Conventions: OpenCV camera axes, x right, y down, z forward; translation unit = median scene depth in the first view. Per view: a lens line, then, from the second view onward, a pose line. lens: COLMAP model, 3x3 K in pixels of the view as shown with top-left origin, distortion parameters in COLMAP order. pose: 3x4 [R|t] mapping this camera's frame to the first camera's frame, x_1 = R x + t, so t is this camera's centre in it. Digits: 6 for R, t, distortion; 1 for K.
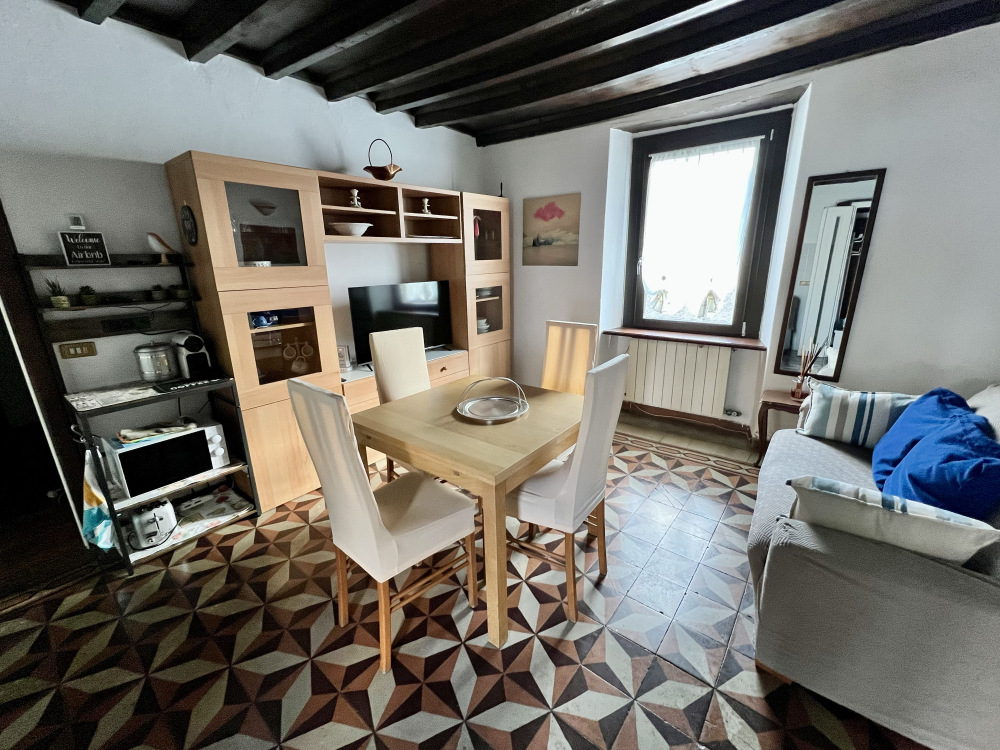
lens RADIAL K [[414.7, 0, 500.5], [0, 414.7, 376.8], [0, 0, 1]] dist [-0.002691, 0.000564]
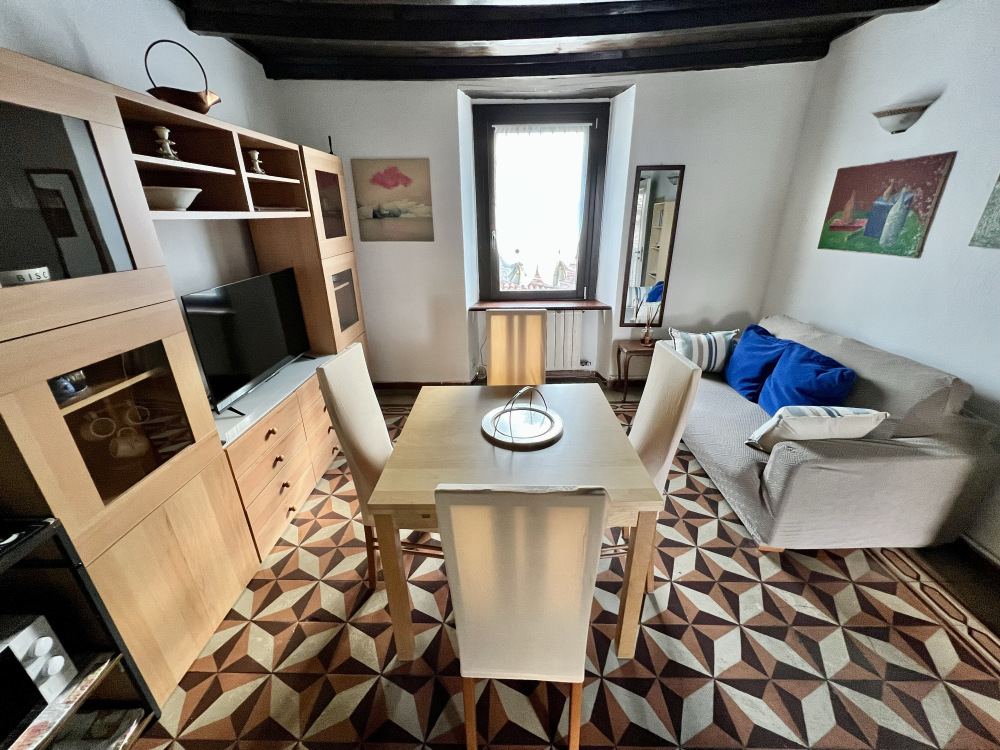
lens RADIAL K [[399.7, 0, 501.2], [0, 399.7, 376.1], [0, 0, 1]] dist [-0.001442, 0.000381]
pose [[0.786278, -0.225980, 0.575066, -0.419114], [0.168837, 0.973877, 0.151849, -0.127654], [-0.594358, -0.022303, 0.803891, 0.282874]]
